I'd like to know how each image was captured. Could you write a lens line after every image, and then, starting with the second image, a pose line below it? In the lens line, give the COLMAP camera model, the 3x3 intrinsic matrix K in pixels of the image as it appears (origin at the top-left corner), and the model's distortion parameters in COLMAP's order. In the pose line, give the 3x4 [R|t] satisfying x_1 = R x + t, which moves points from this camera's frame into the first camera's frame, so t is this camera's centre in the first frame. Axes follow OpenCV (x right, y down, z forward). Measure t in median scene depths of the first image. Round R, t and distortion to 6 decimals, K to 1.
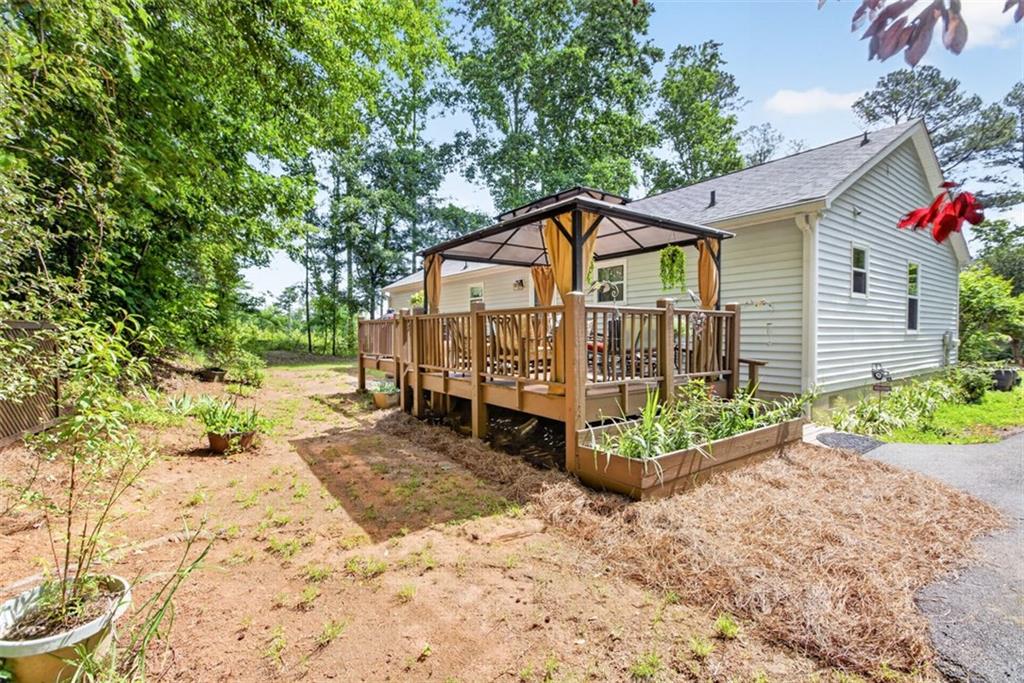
lens RADIAL K [[455.4, 0, 512.0], [0, 455.4, 341.5], [0, 0, 1]] dist [-0.000633, 0.000049]
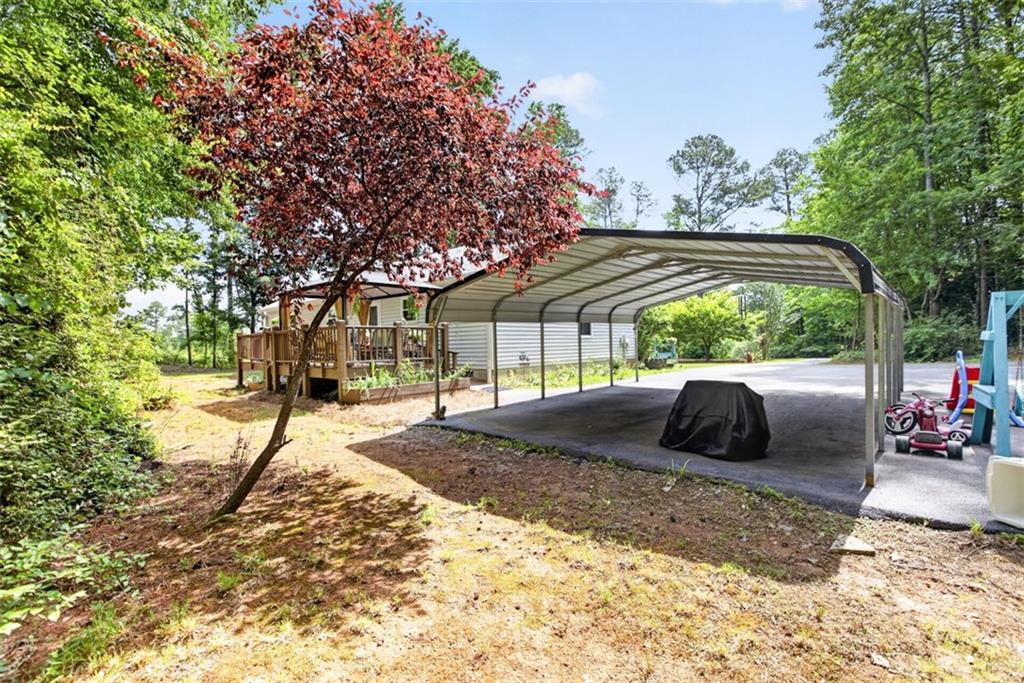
lens RADIAL K [[455.4, 0, 512.0], [0, 455.4, 341.5], [0, 0, 1]] dist [-0.000633, 0.000049]
pose [[0.977470, -0.018925, 0.210224, 0.090395], [0.024855, 0.999363, -0.025603, 0.013822], [-0.209606, 0.030251, 0.977318, -0.252743]]
